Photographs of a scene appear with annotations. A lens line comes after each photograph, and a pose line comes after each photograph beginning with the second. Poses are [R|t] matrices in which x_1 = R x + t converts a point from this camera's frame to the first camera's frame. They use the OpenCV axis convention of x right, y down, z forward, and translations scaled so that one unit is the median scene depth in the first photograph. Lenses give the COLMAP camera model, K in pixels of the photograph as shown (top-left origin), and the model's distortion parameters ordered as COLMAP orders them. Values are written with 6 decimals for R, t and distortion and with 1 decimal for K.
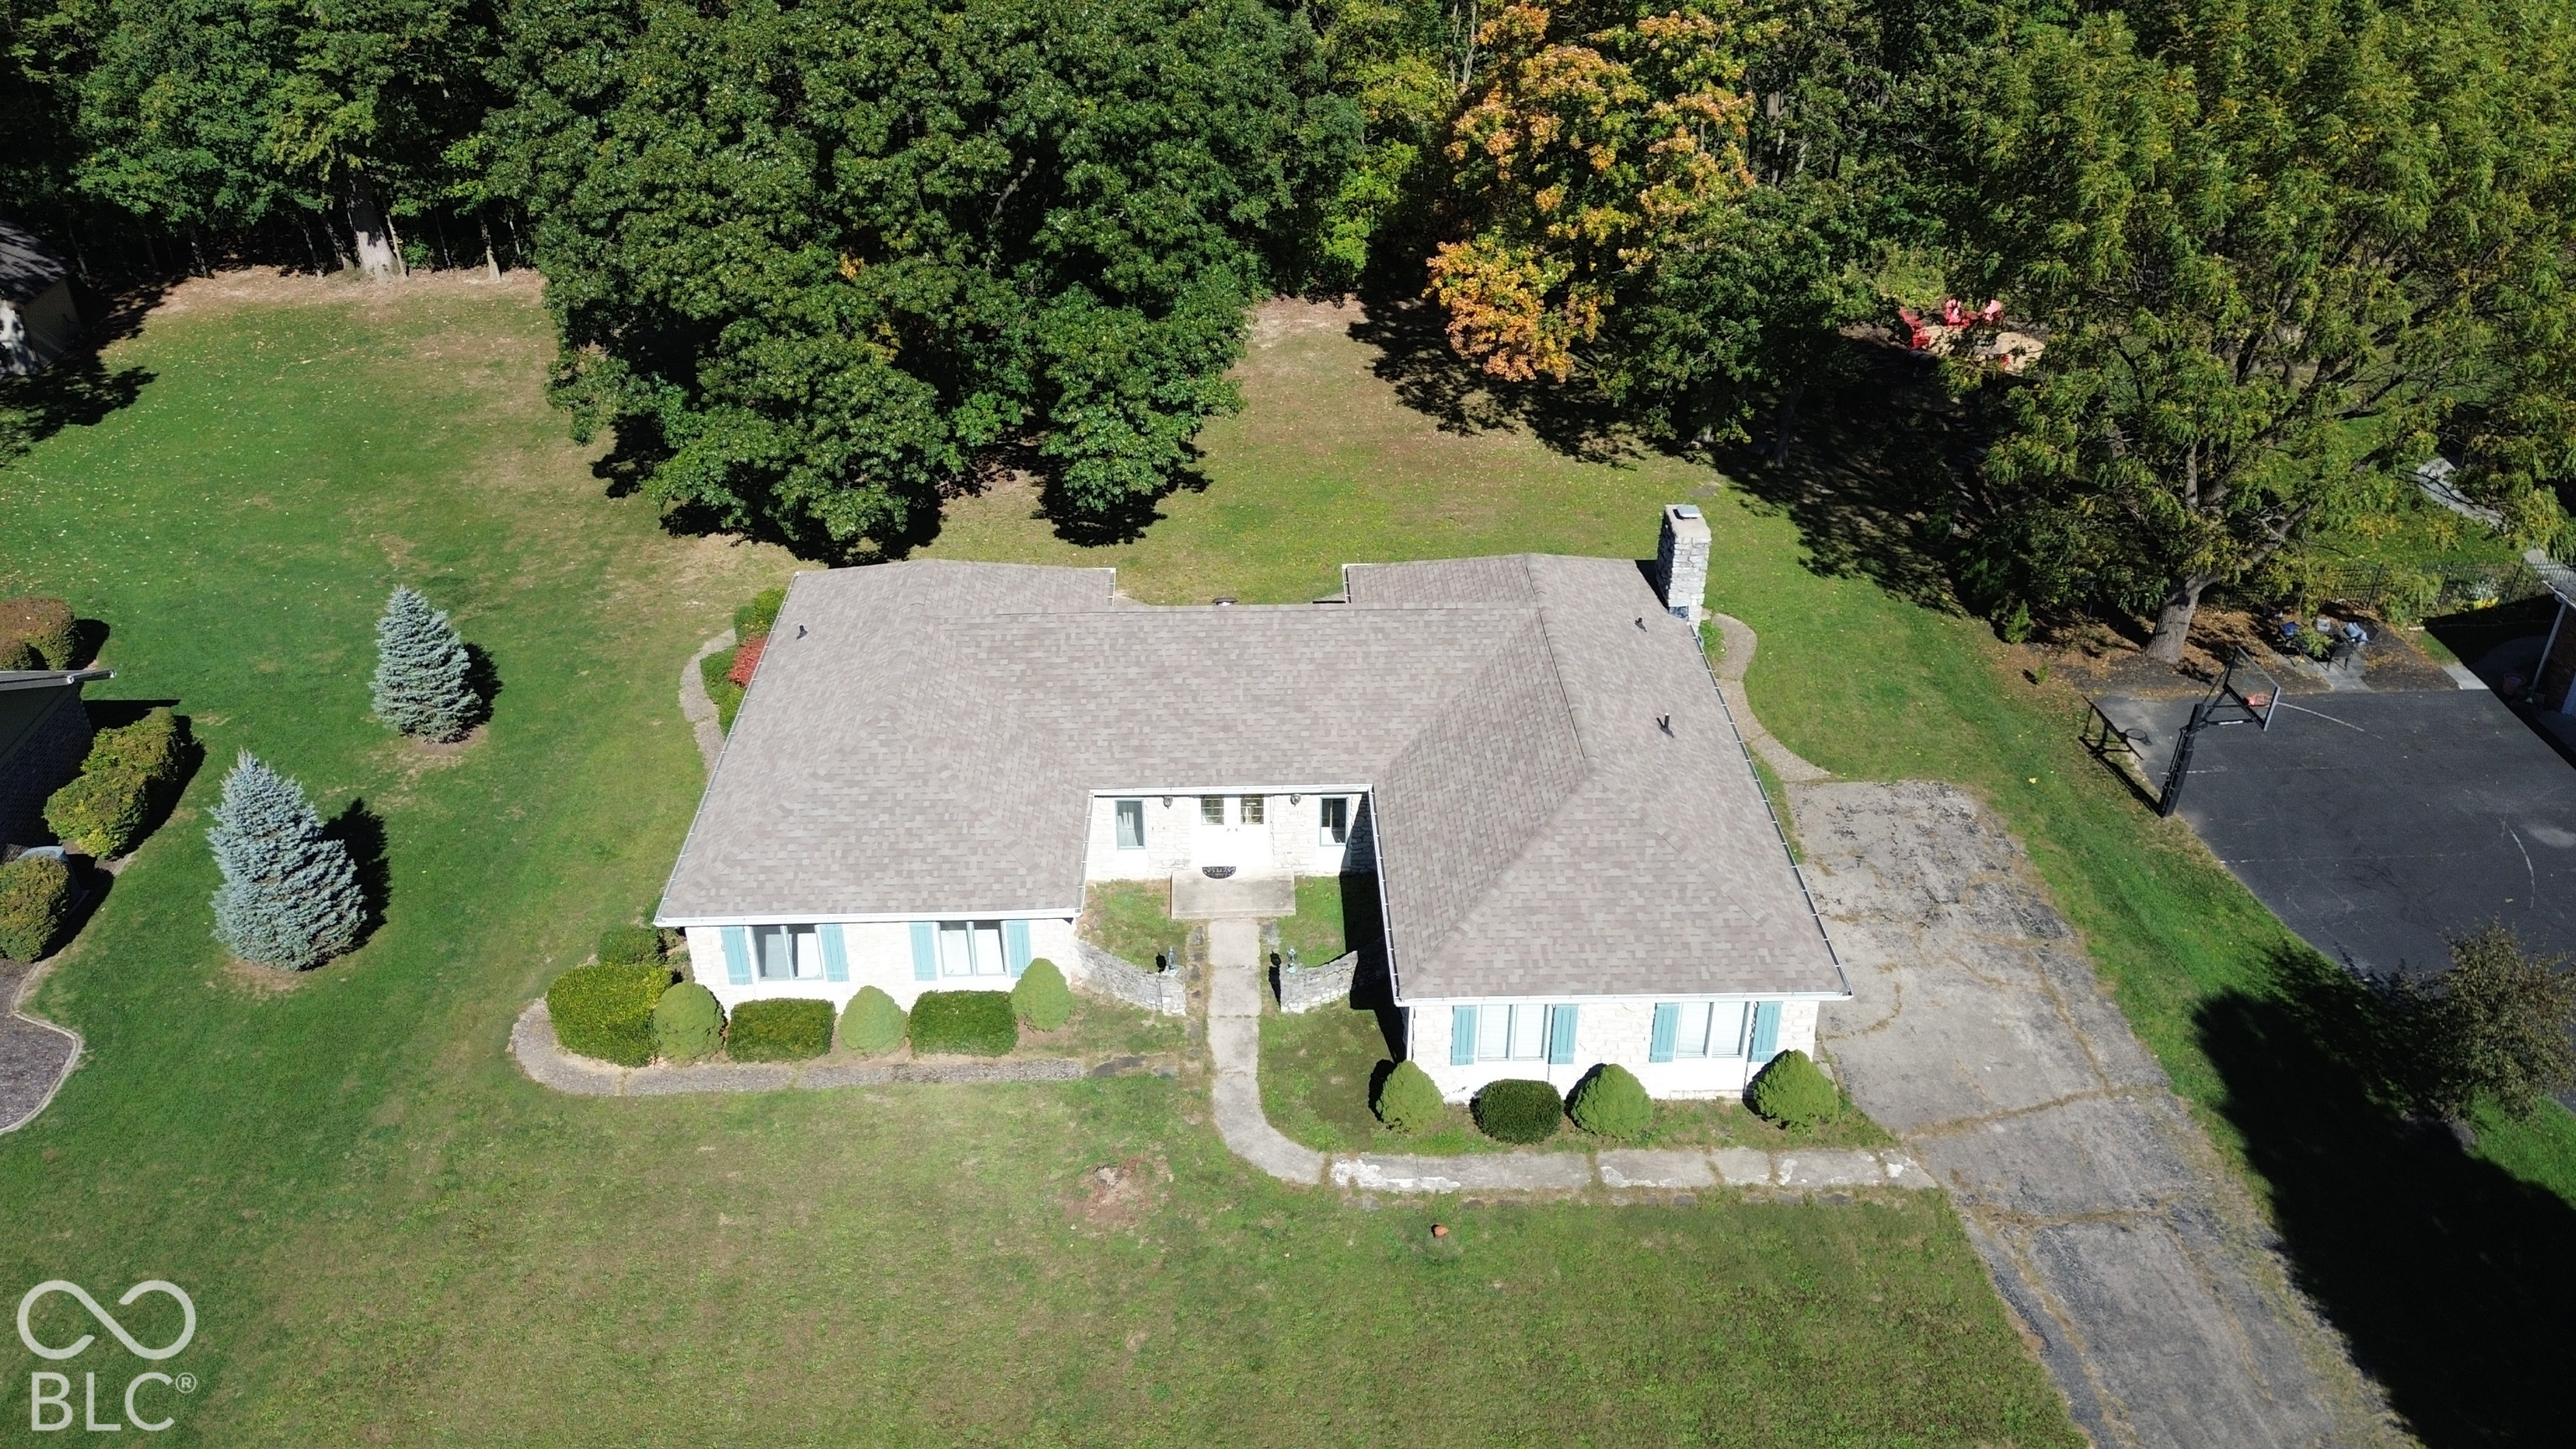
lens RADIAL K [[1906.8, 0, 1289.8], [0, 1906.8, 736.0], [0, 0, 1]] dist [0.073173, -0.049856]
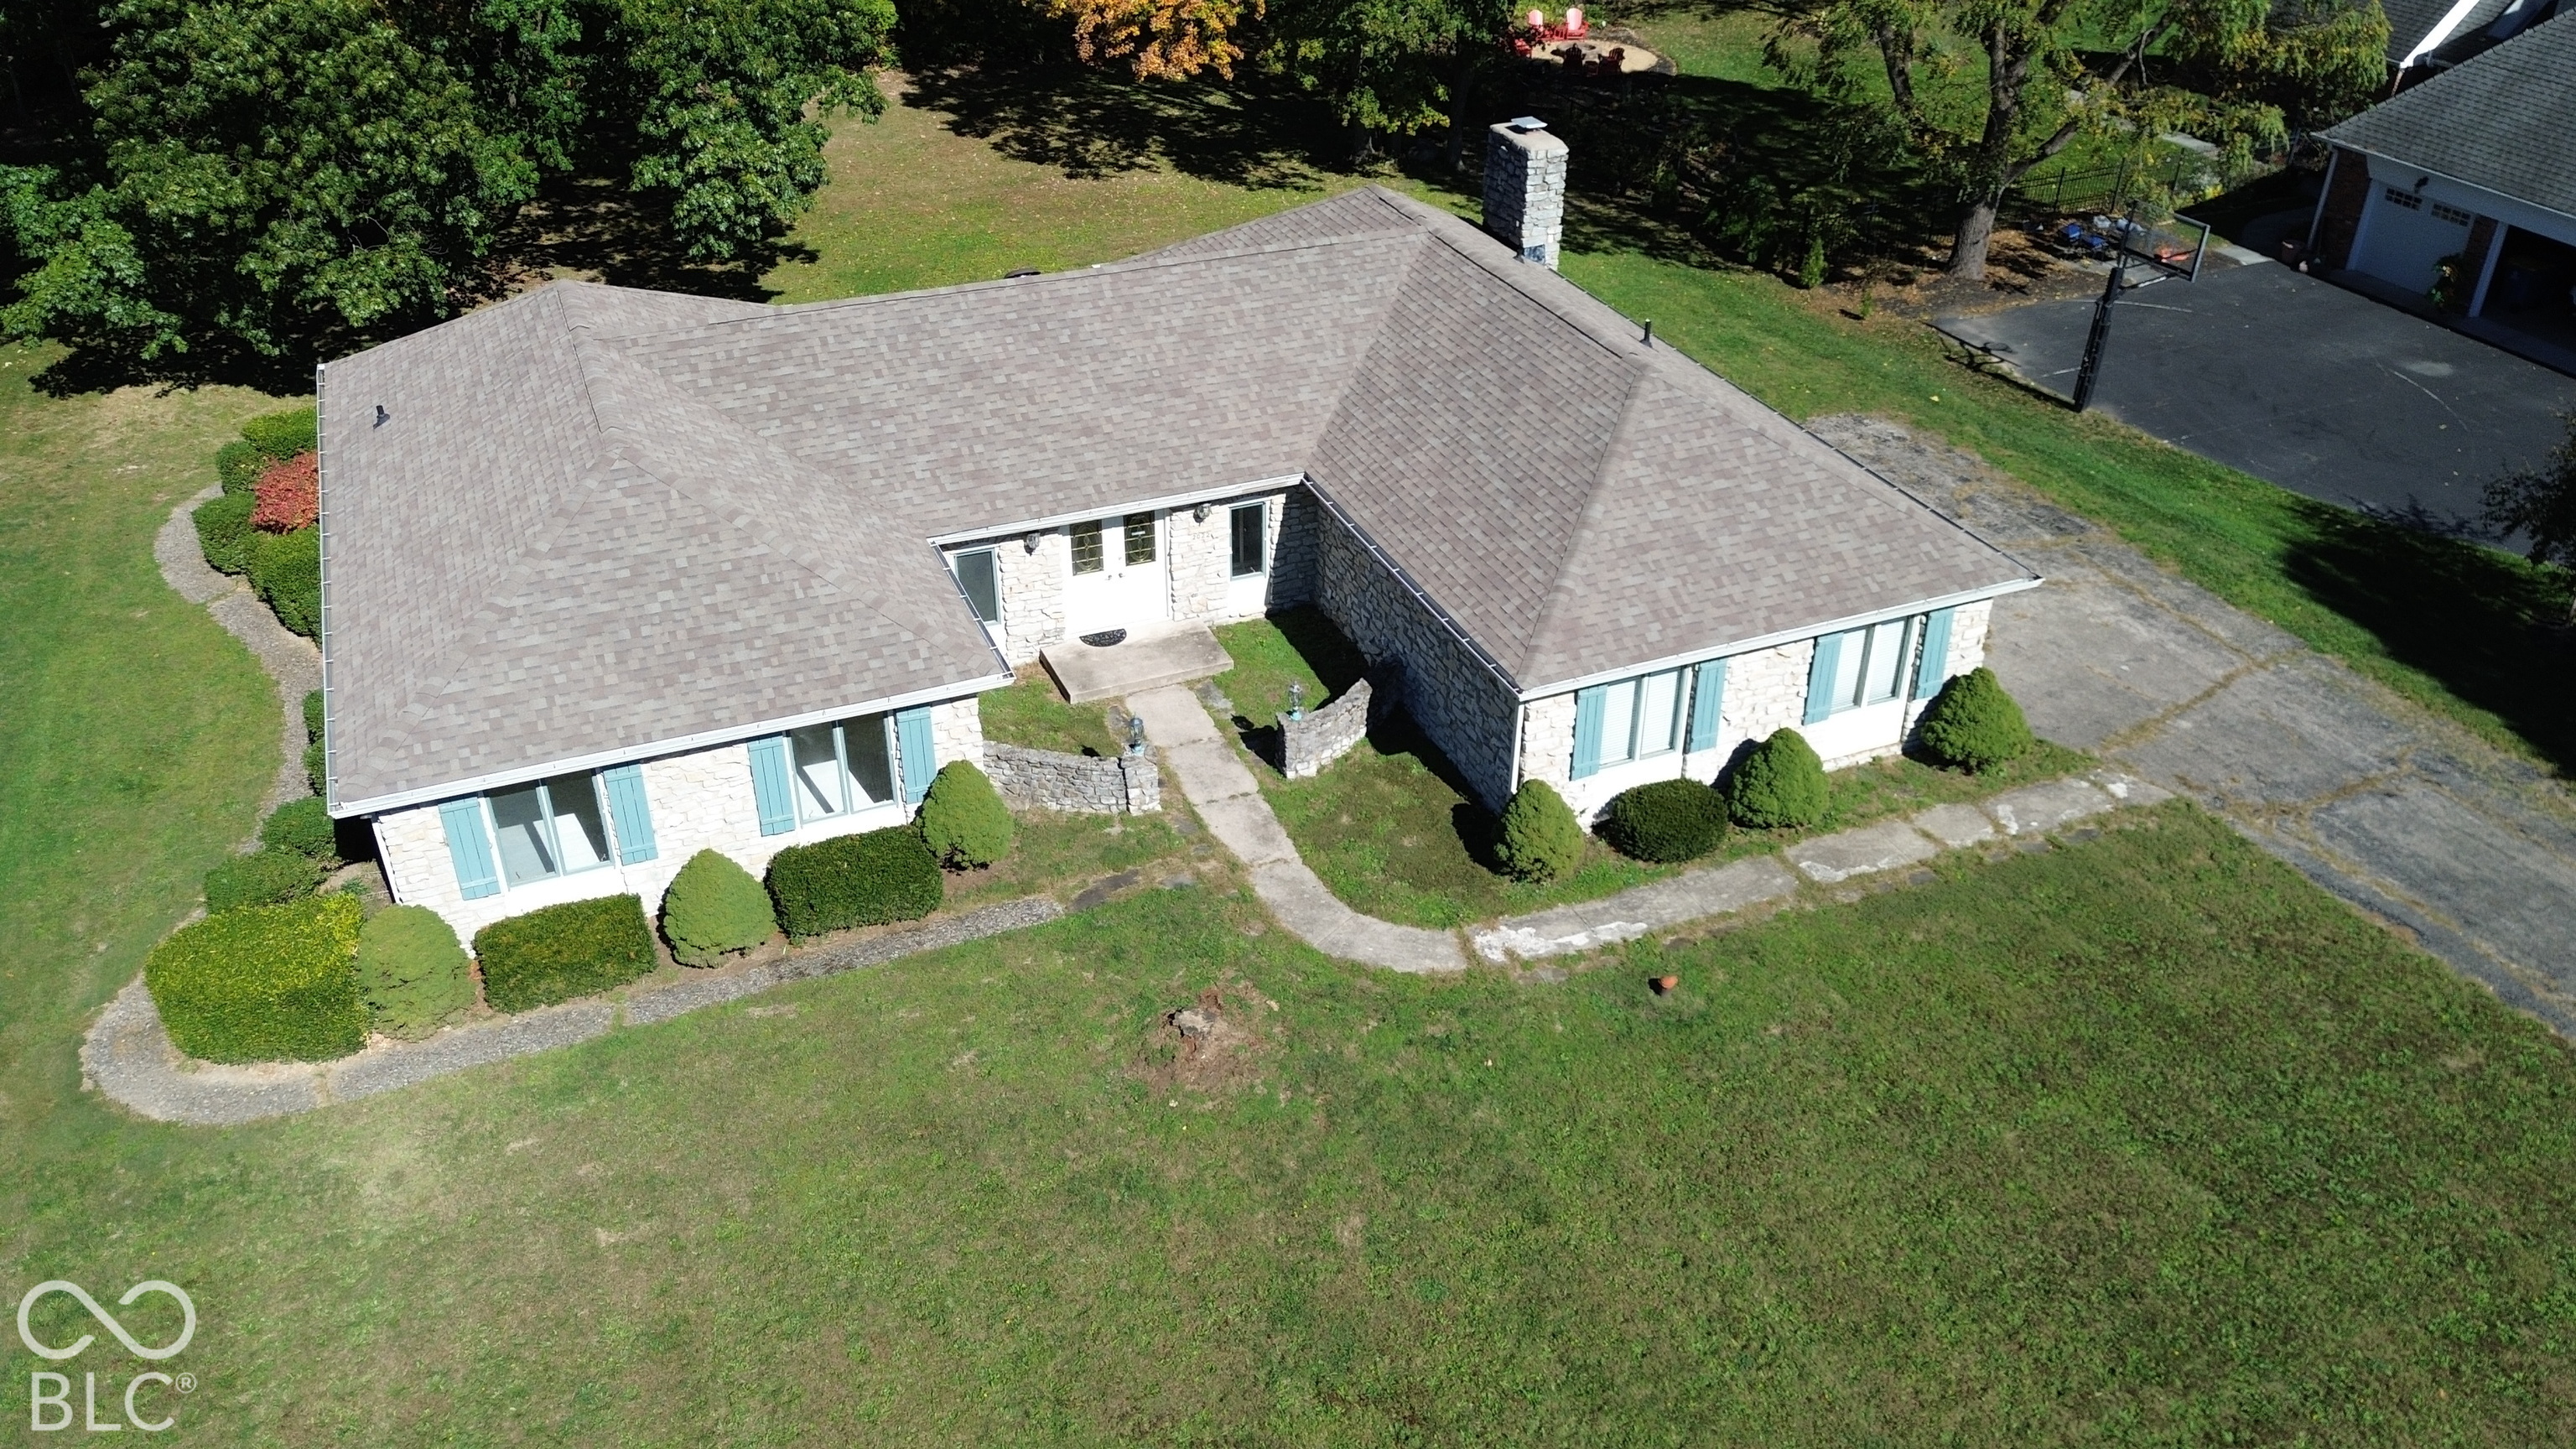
lens RADIAL K [[1906.8, 0, 1270.5], [0, 1906.8, 757.2], [0, 0, 1]] dist [0.073173, -0.049856]
pose [[0.937204, -0.191950, 0.291210, -0.221708], [0.184722, 0.981394, 0.052389, 0.100197], [-0.295848, 0.004694, 0.955224, 0.327848]]
